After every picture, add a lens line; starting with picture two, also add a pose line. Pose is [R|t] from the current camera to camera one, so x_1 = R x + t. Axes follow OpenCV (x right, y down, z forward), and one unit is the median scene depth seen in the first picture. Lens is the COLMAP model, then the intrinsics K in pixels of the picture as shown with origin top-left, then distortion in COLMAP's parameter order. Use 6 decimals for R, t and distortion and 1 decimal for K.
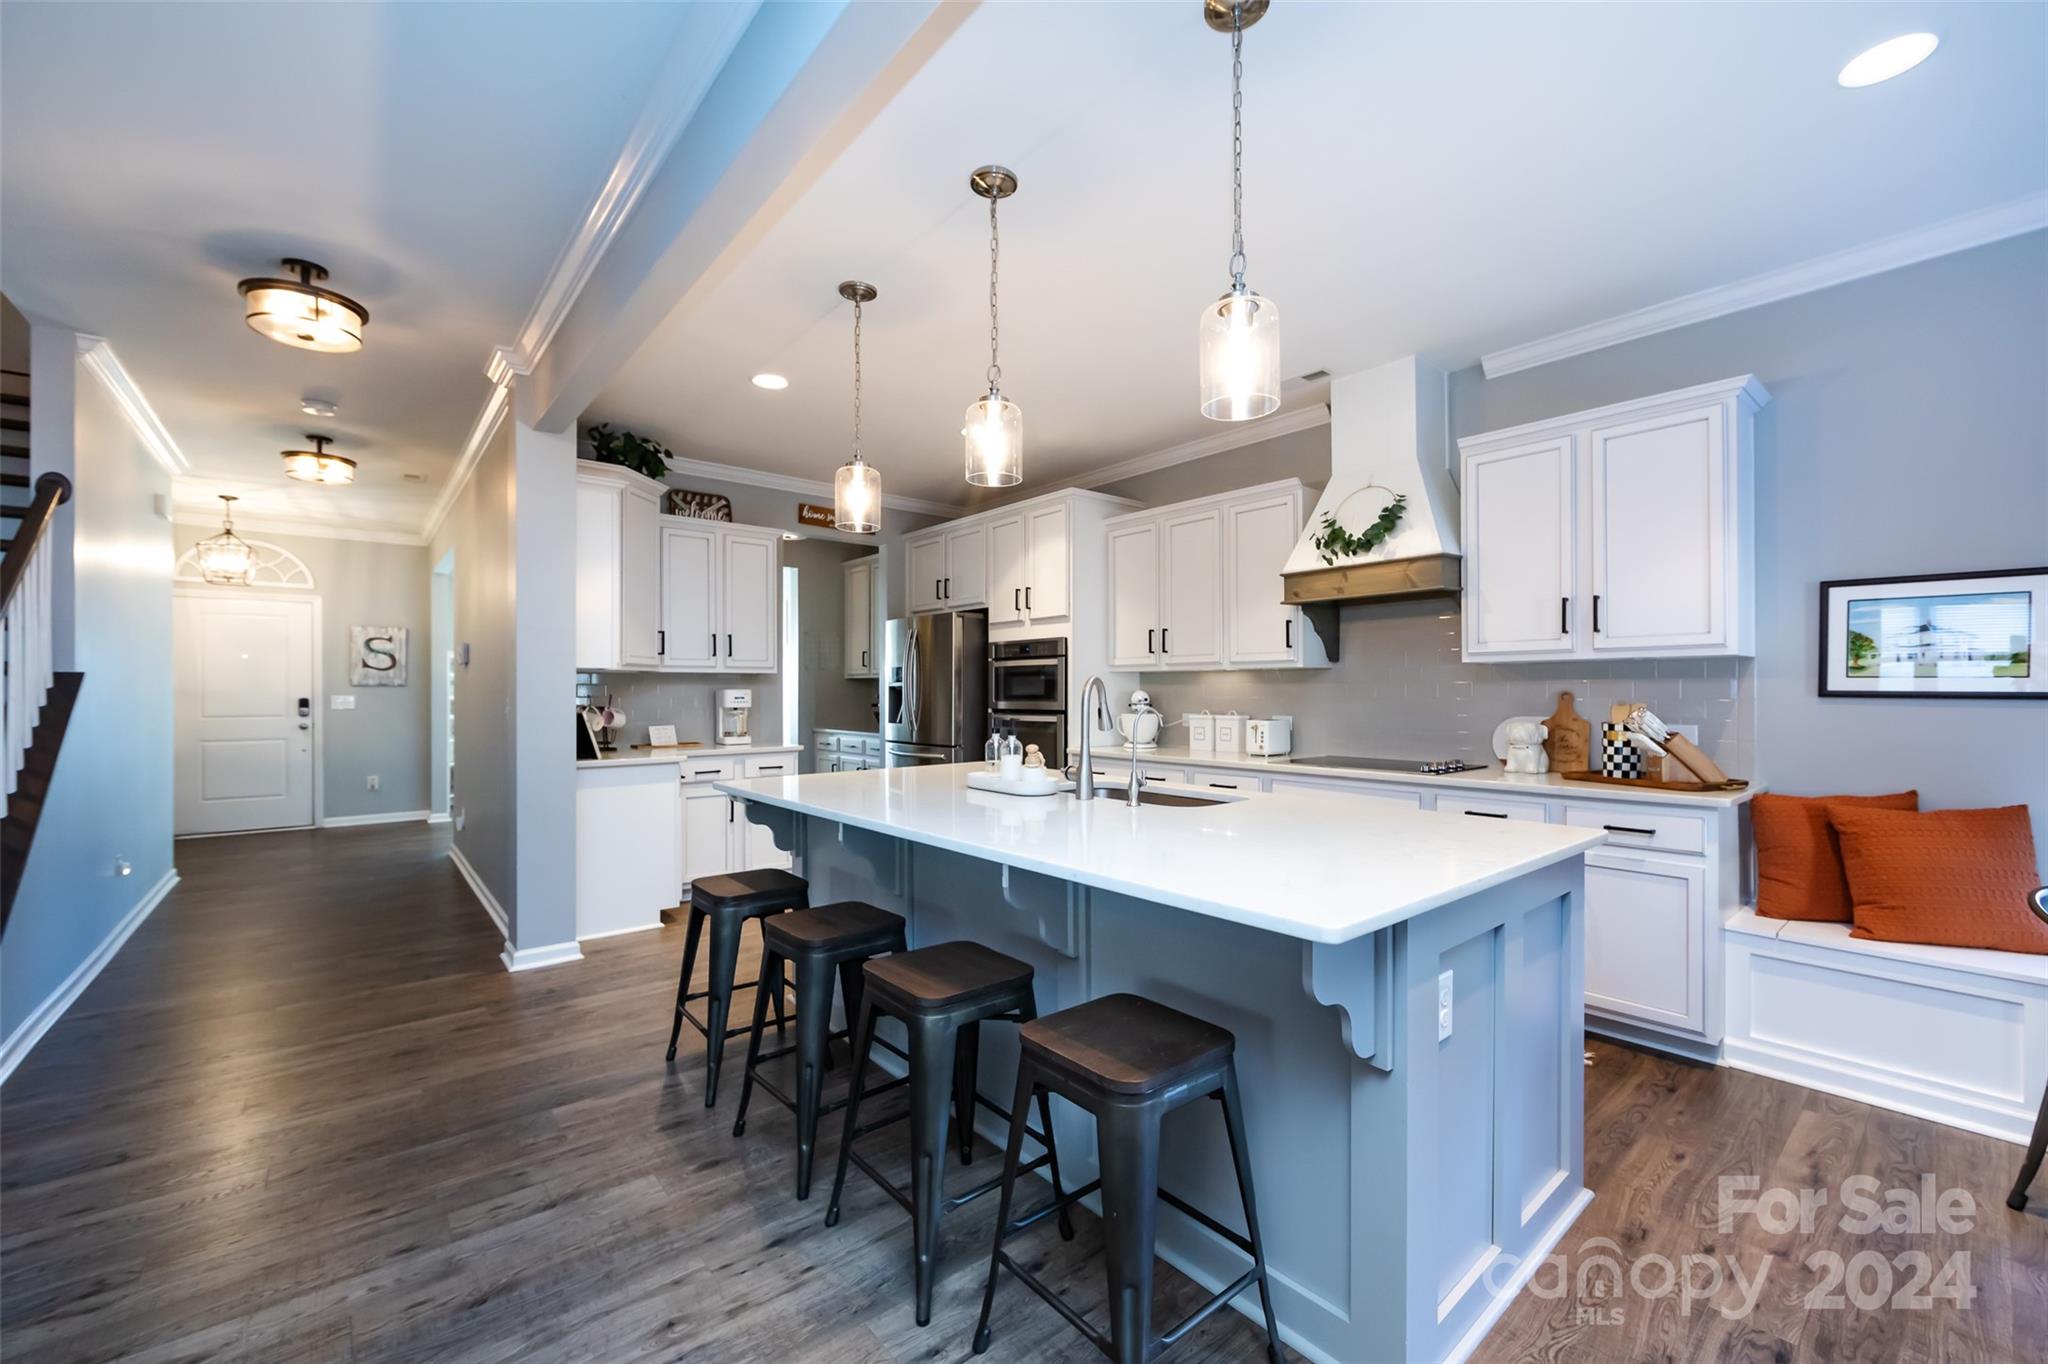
lens RADIAL K [[816.3, 0, 1037.1], [0, 816.3, 690.8], [0, 0, 1]] dist [-0.001307, 0.000668]
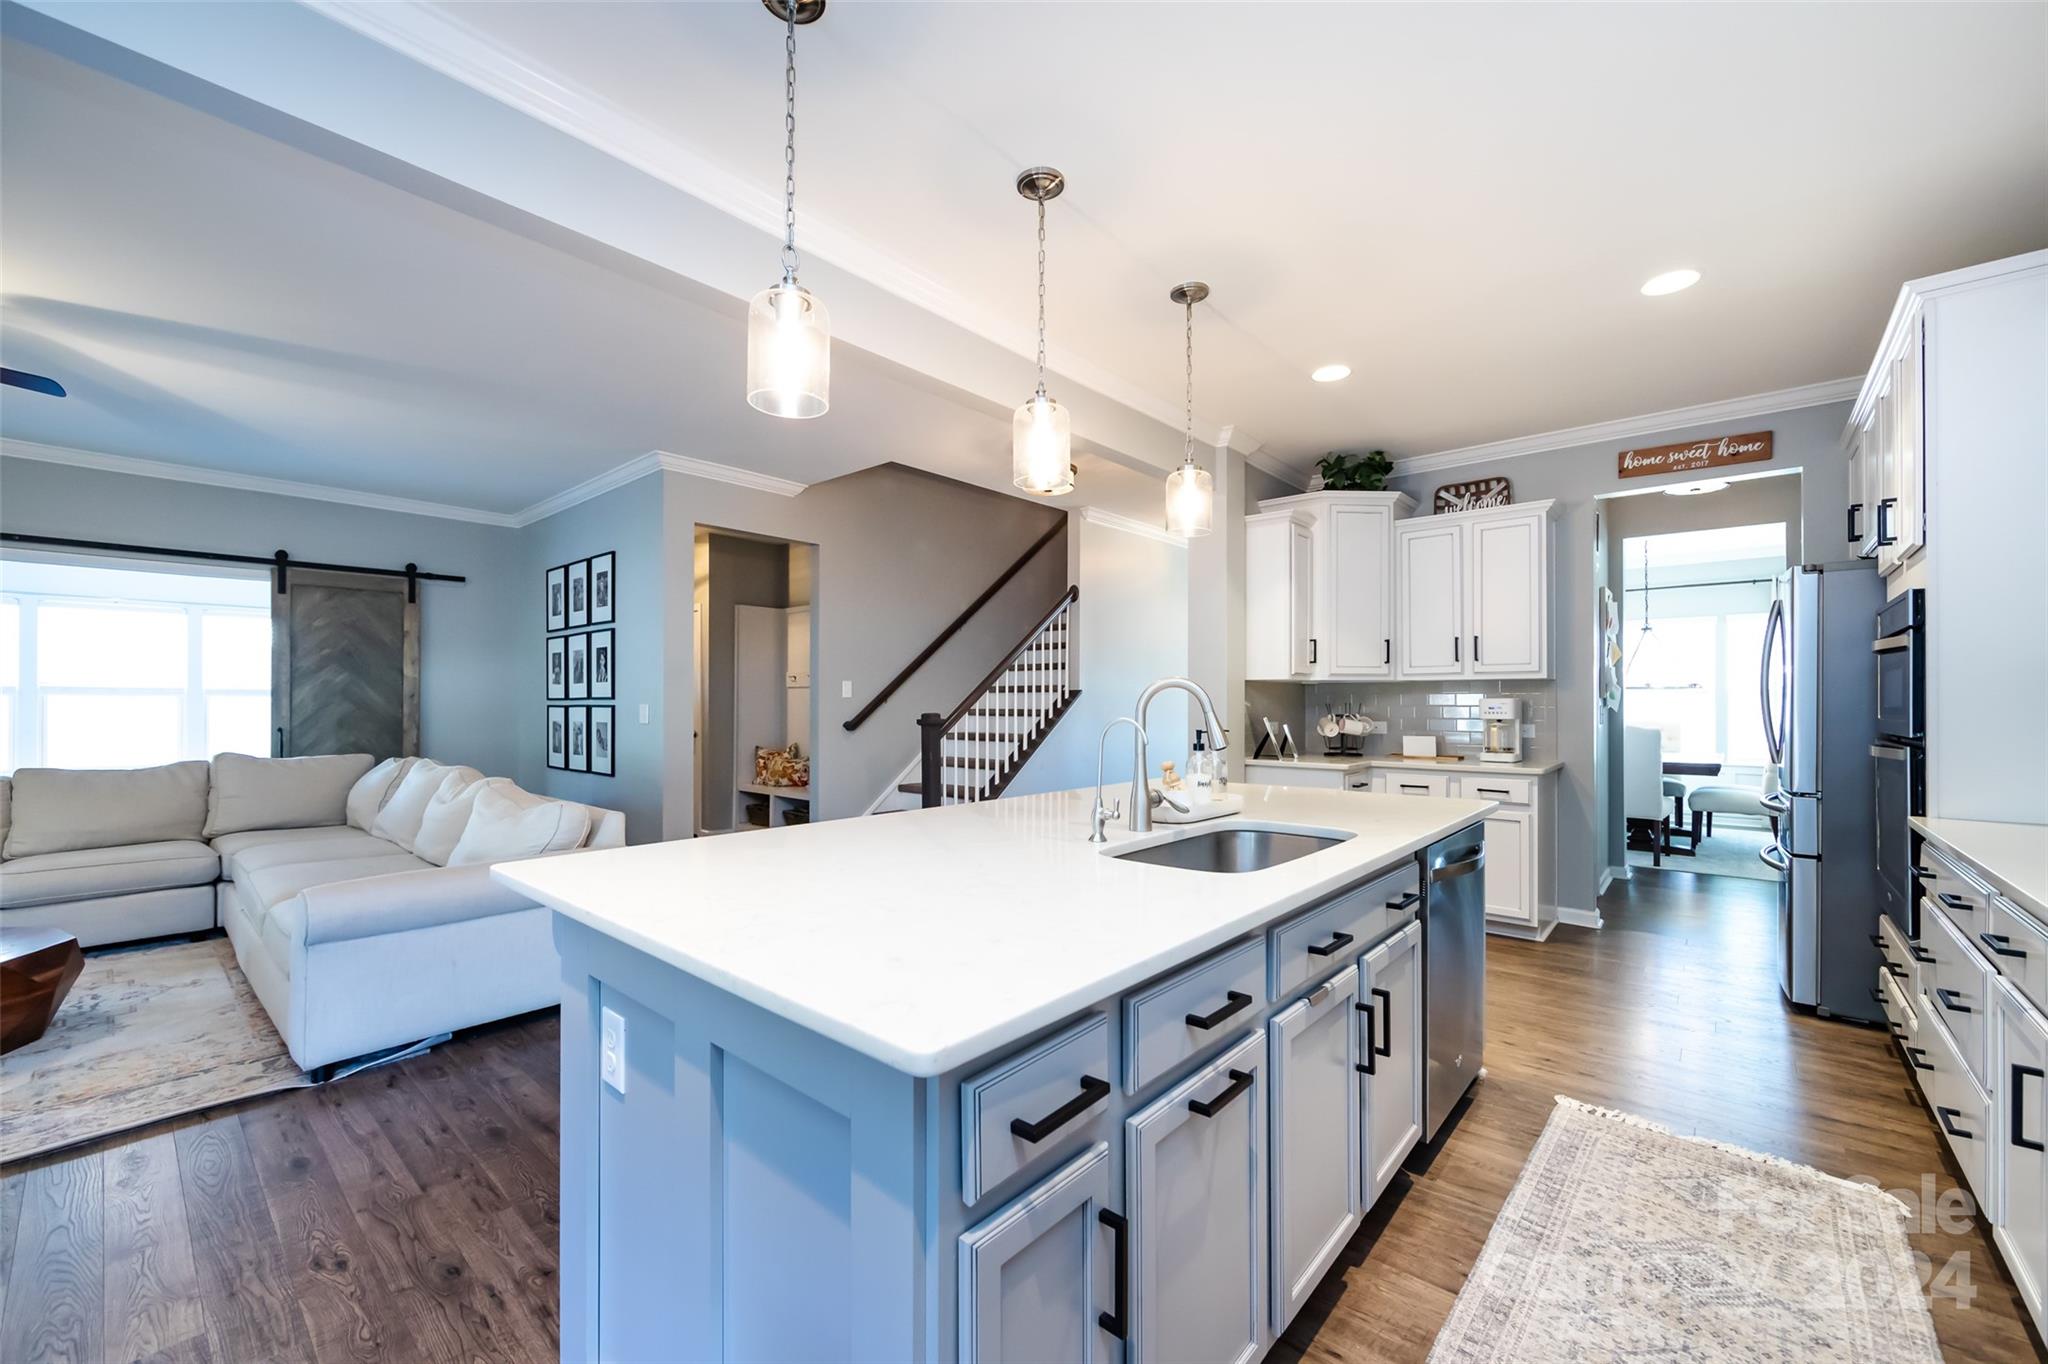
lens RADIAL K [[816.3, 0, 1017.3], [0, 816.3, 694.5], [0, 0, 1]] dist [-0.001307, 0.000668]
pose [[0.146500, -0.007098, -0.989185, 0.580751], [-0.001792, 0.999971, -0.007441, 0.002320], [0.989209, 0.002862, 0.146483, 0.520943]]
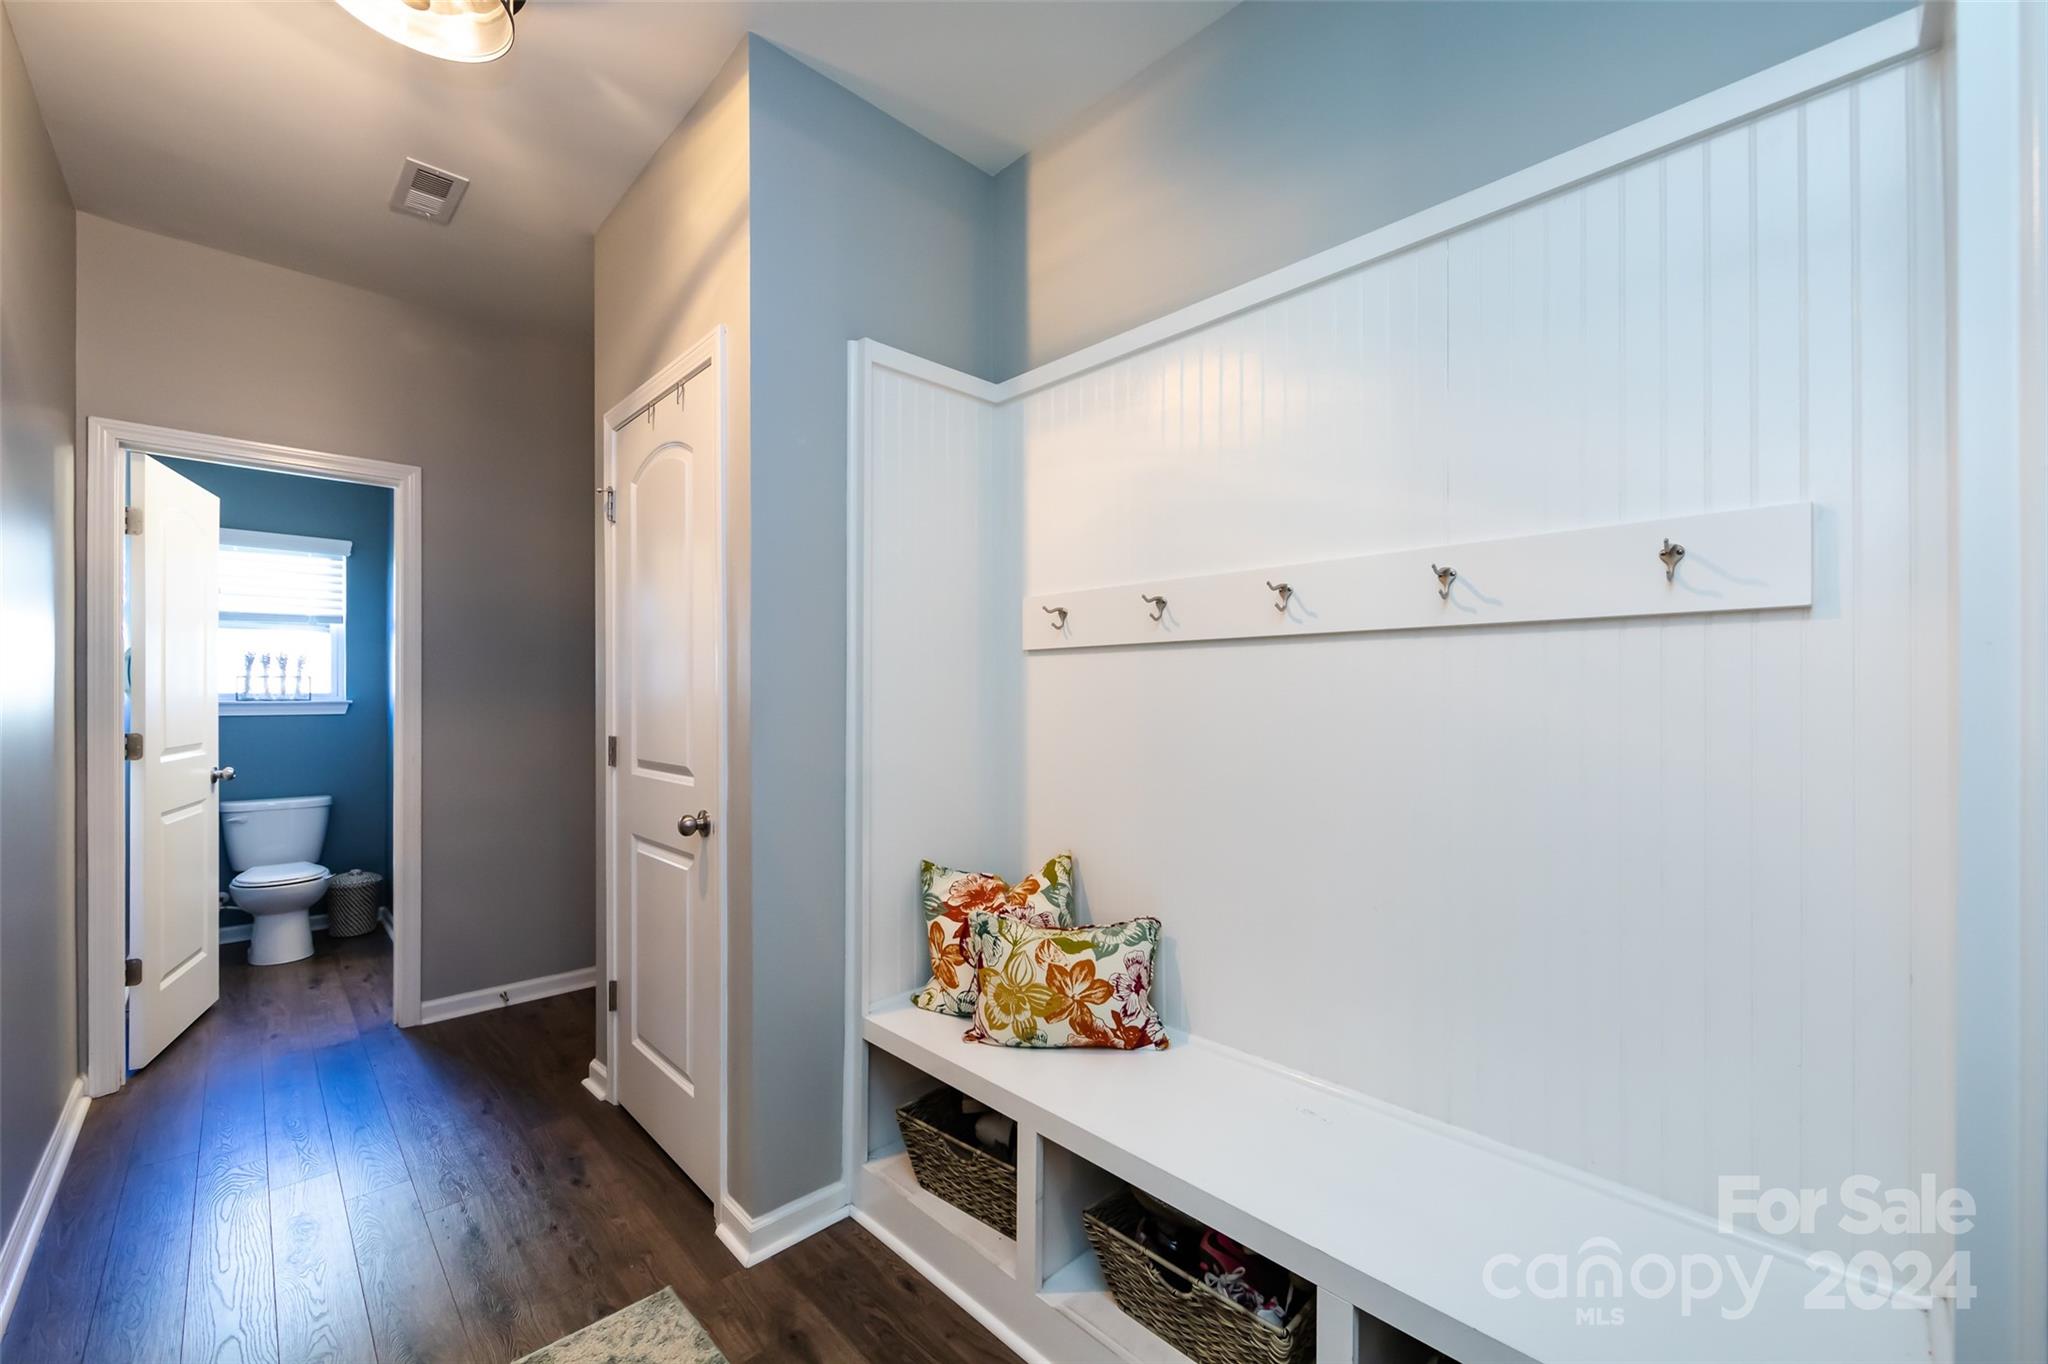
lens RADIAL K [[816.3, 0, 1015.6], [0, 816.3, 697.3], [0, 0, 1]] dist [-0.001307, 0.000668]
pose [[0.060272, 0.004039, -0.998174, -0.922387], [0.002237, 0.999989, 0.004182, -0.000493], [0.998179, -0.002485, 0.060262, 0.212455]]
